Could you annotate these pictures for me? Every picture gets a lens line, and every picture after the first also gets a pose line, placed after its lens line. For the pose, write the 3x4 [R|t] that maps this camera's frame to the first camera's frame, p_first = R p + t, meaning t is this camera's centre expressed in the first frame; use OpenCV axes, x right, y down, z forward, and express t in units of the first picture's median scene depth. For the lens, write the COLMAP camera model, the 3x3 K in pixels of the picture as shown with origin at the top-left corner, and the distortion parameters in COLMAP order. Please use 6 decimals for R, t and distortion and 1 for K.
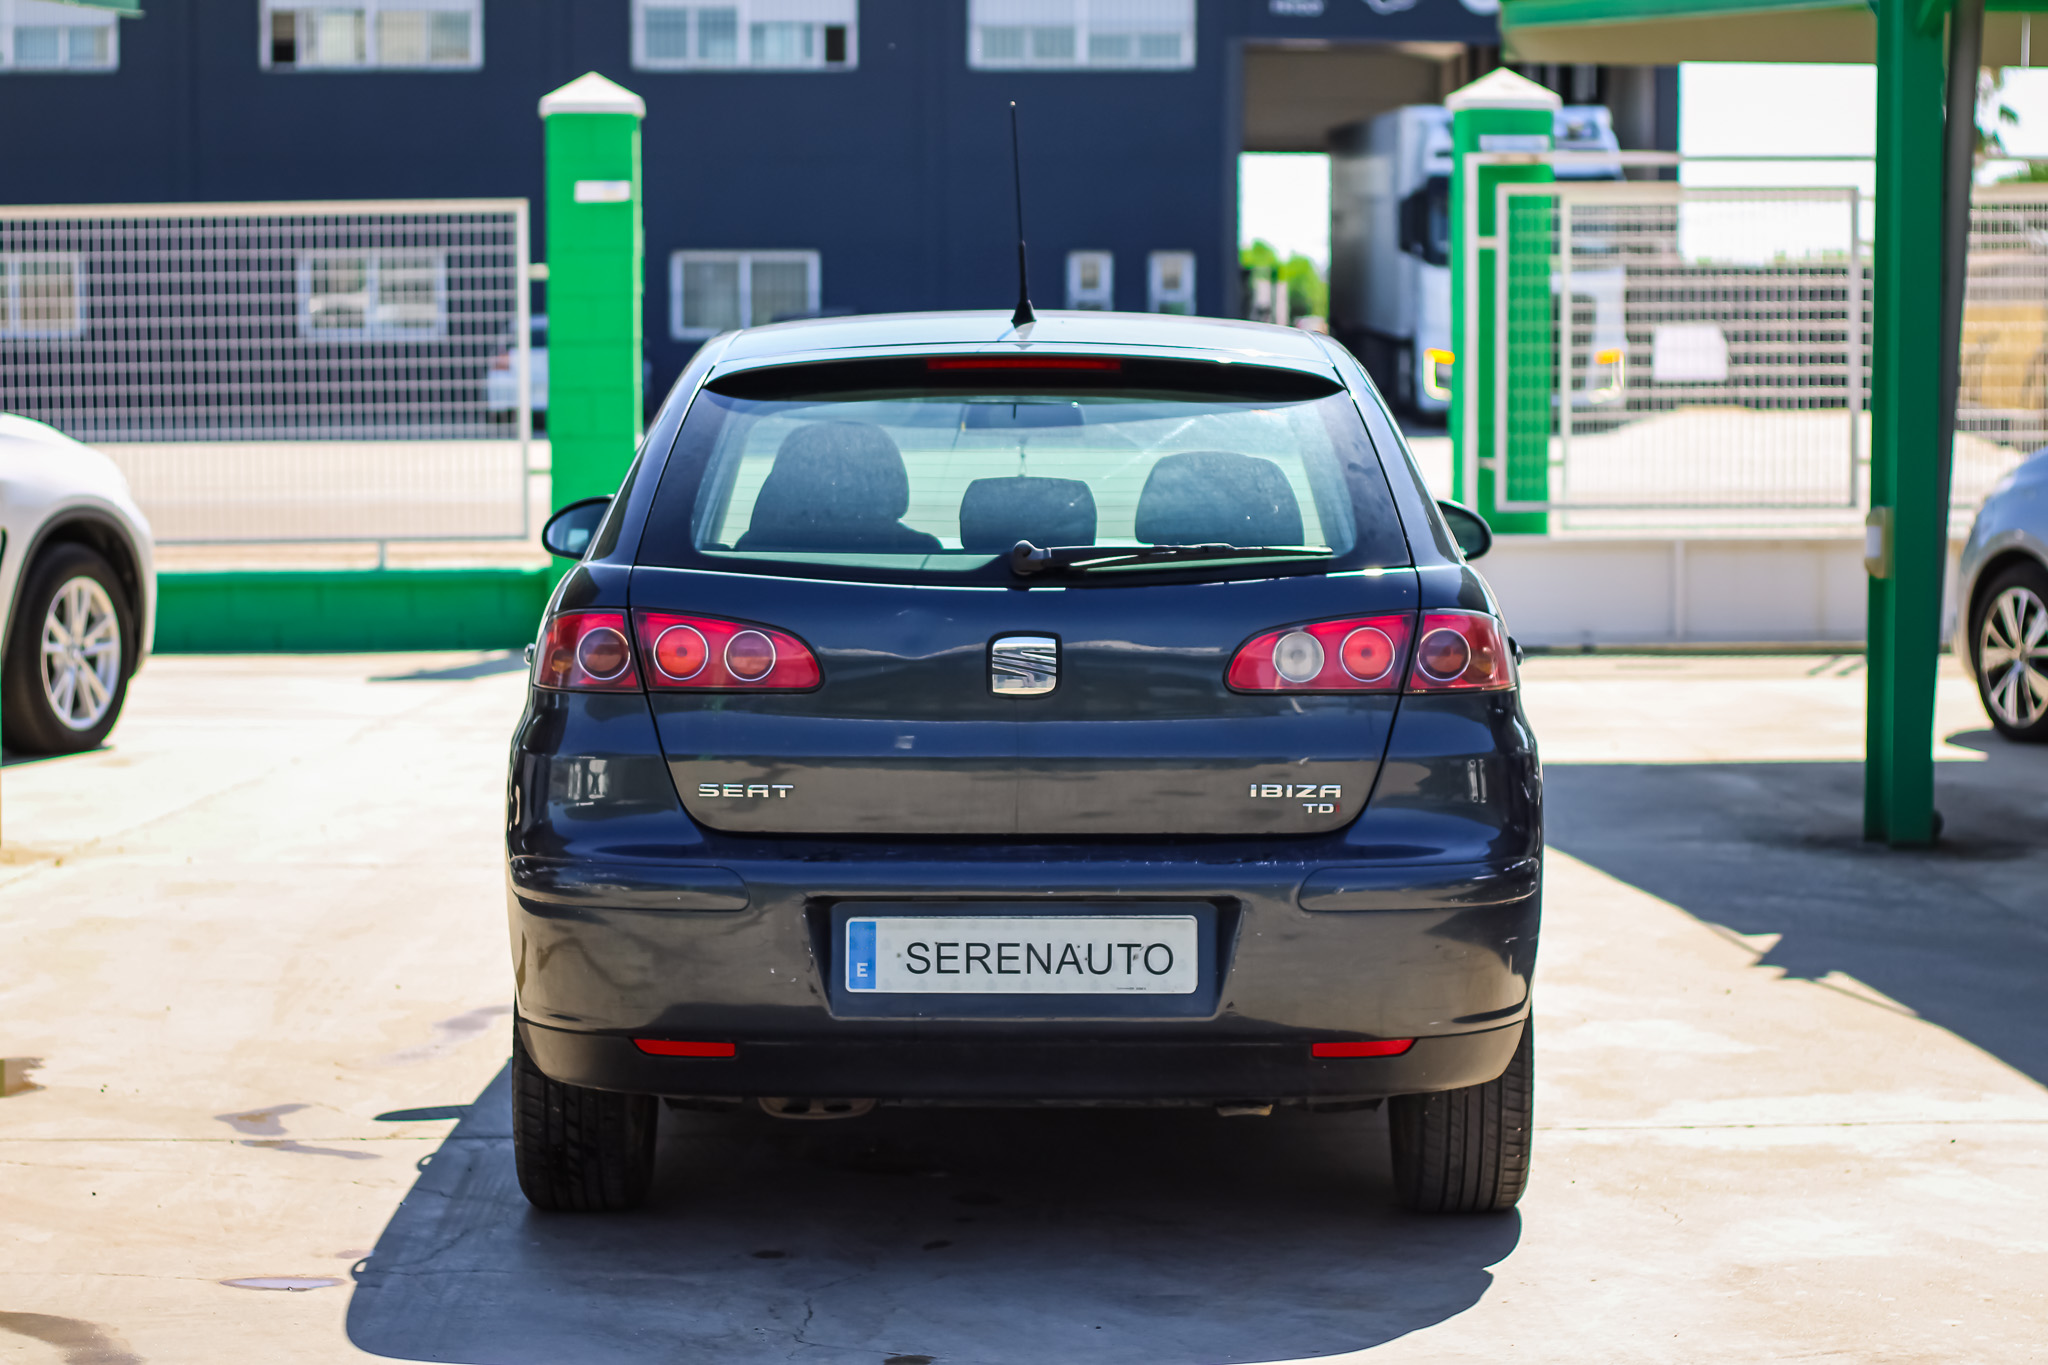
lens RADIAL K [[5270.3, 0, 1023.6], [0, 5270.3, 681.3], [0, 0, 1]] dist [0.512749, 0.000000]
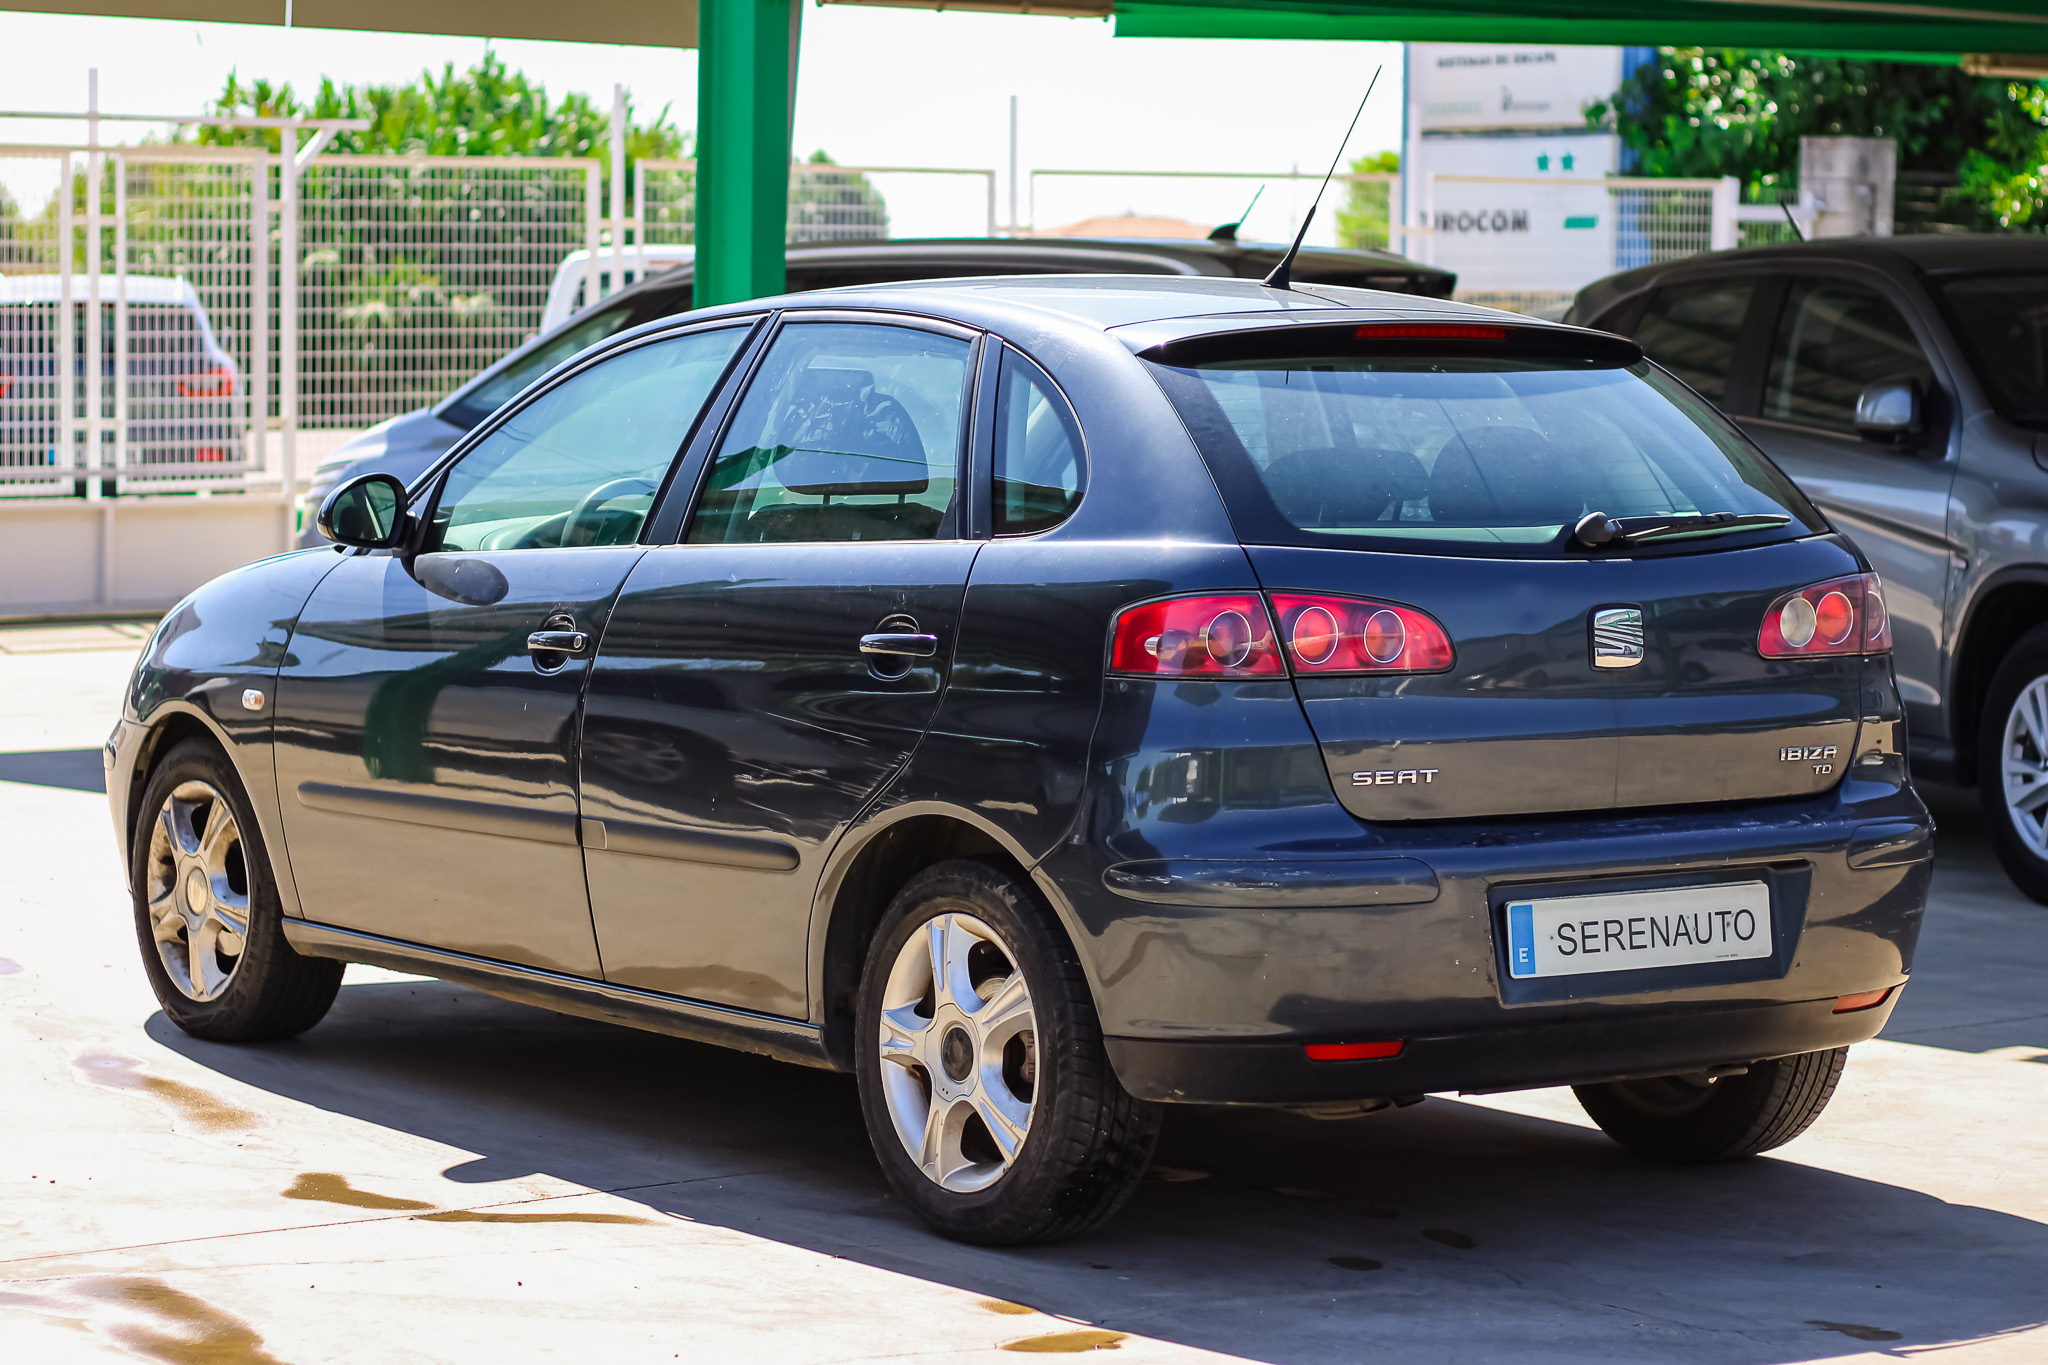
lens RADIAL K [[5270.3, 0, 1024.5], [0, 5270.3, 682.0], [0, 0, 1]] dist [0.512749, 0.000000]
pose [[0.762894, -0.034564, 0.645600, -0.729051], [0.029874, 0.999388, 0.018203, -0.016228], [-0.645834, 0.005400, 0.763459, 0.311448]]
